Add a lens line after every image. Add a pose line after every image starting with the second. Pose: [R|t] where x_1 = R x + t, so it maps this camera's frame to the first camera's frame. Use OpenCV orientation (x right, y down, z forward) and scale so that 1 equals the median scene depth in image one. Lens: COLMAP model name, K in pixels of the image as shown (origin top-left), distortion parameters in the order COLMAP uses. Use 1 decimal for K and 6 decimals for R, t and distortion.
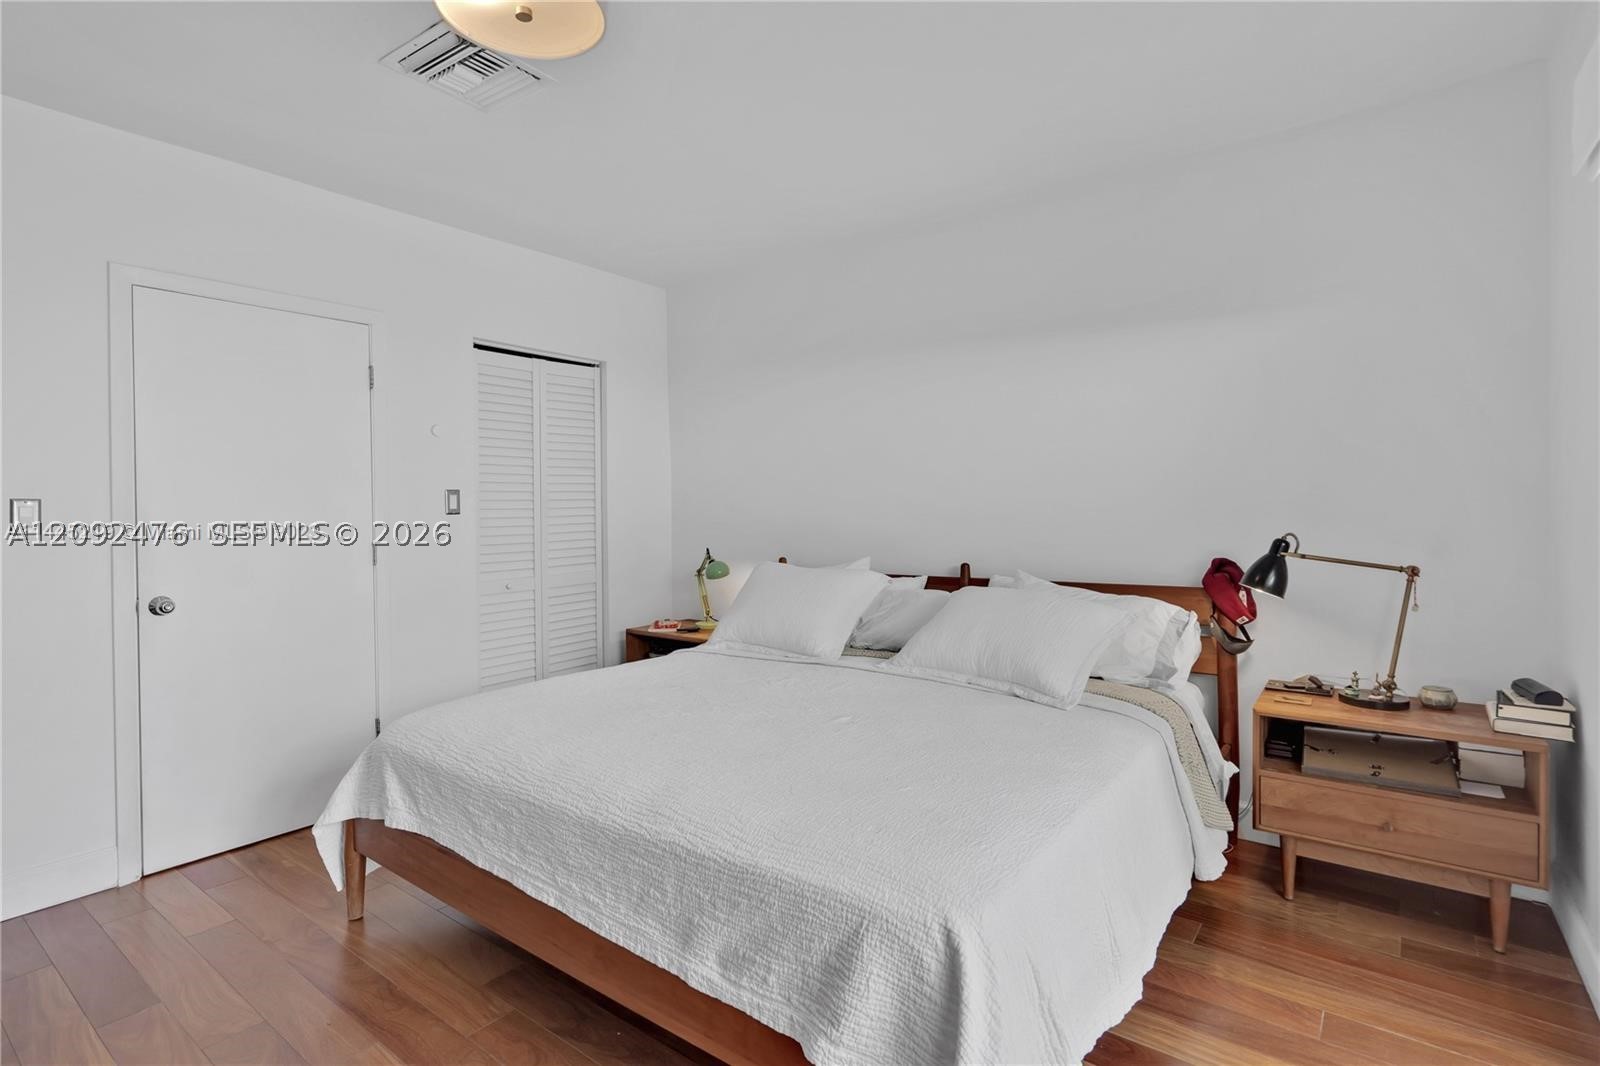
lens RADIAL K [[760.4, 0, 795.0], [0, 760.4, 517.4], [0, 0, 1]] dist [-0.000305, 0.000749]
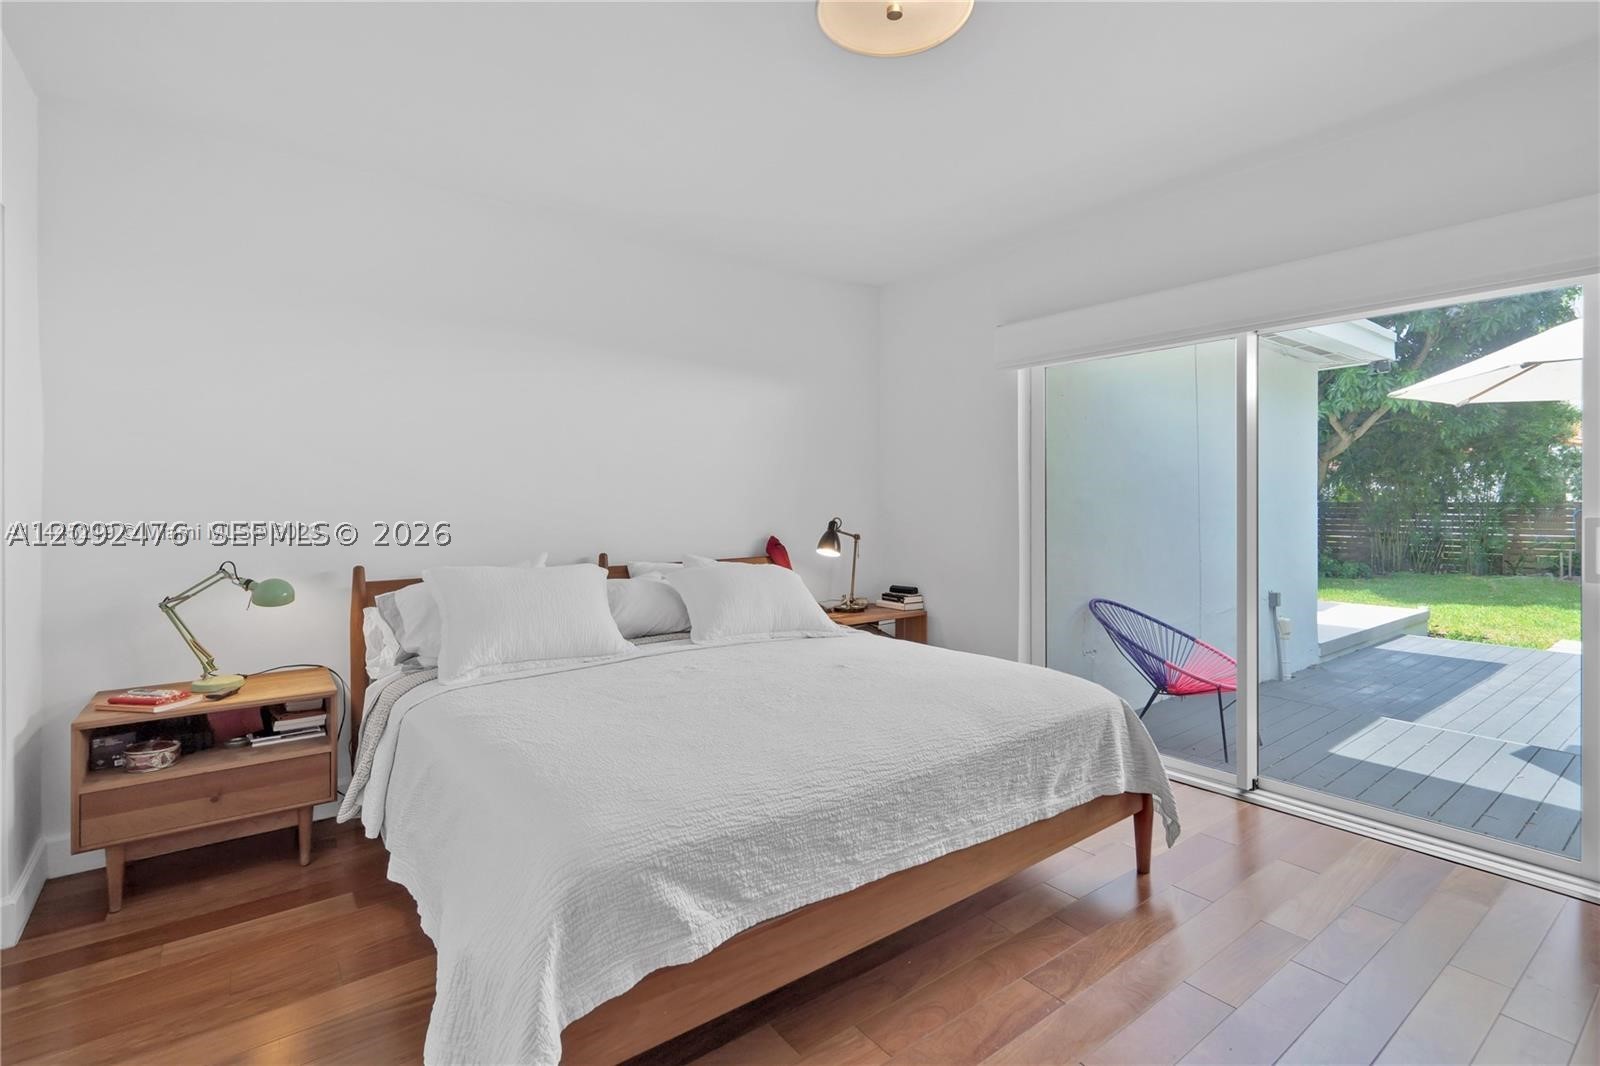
lens RADIAL K [[760.4, 0, 795.0], [0, 760.4, 517.4], [0, 0, 1]] dist [-0.000305, 0.000749]
pose [[0.279013, -0.012736, 0.960203, -1.384452], [0.011679, 0.999883, 0.009869, 0.008067], [-0.960216, 0.008460, 0.279129, 0.864413]]
